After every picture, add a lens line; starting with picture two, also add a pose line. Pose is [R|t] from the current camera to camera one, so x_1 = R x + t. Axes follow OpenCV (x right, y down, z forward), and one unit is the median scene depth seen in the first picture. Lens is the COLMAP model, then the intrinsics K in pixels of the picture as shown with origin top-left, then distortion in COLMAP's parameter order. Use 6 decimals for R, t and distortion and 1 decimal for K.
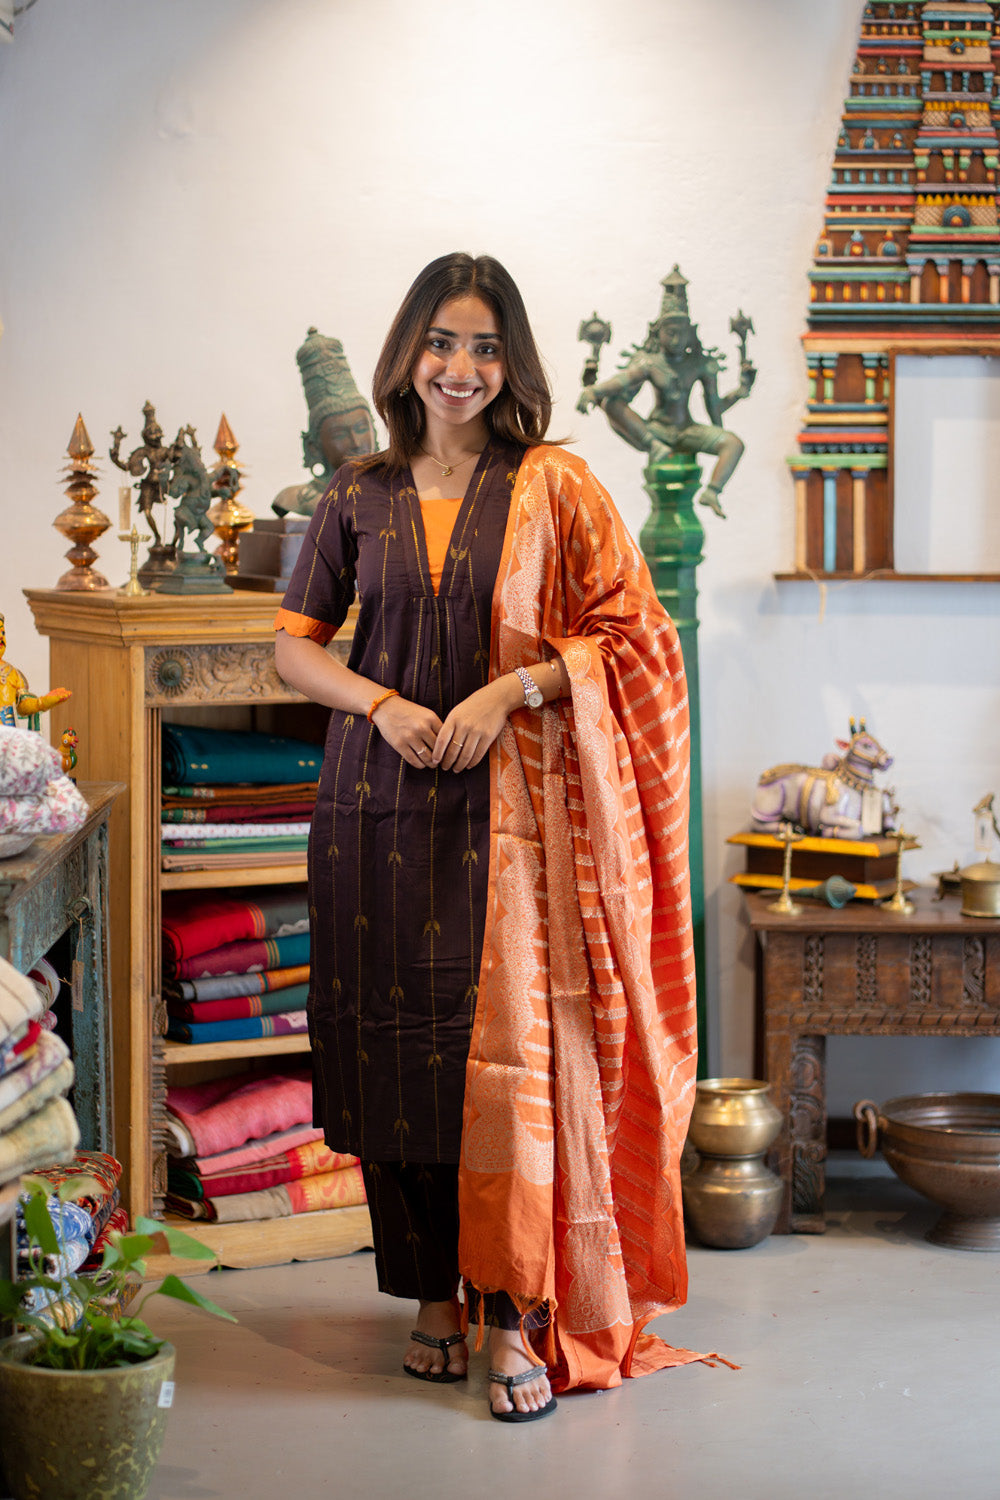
lens RADIAL K [[3820.8, 0, 500.0], [0, 3820.8, 750.0], [0, 0, 1]] dist [0.222891, -3.490455]
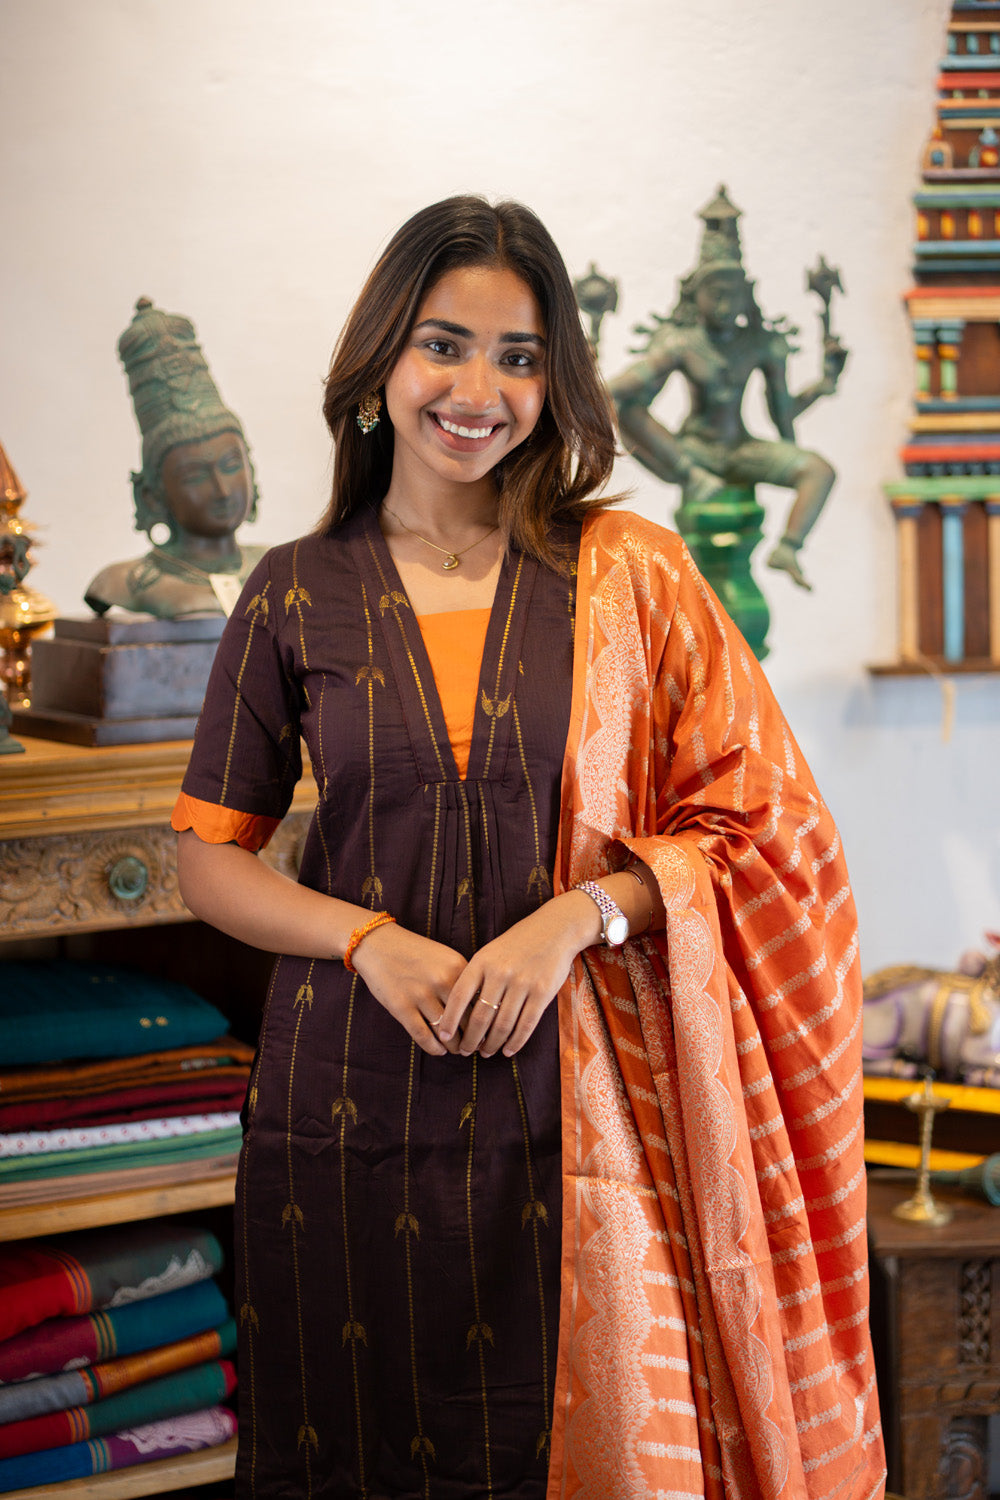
lens RADIAL K [[3820.8, 0, 500.0], [0, 3820.8, 750.0], [0, 0, 1]] dist [0.222891, -3.490455]
pose [[0.998045, -0.025188, 0.057203, -0.028619], [0.024162, 0.999536, 0.018554, -0.047837], [-0.057644, -0.017135, 0.998190, 0.382441]]
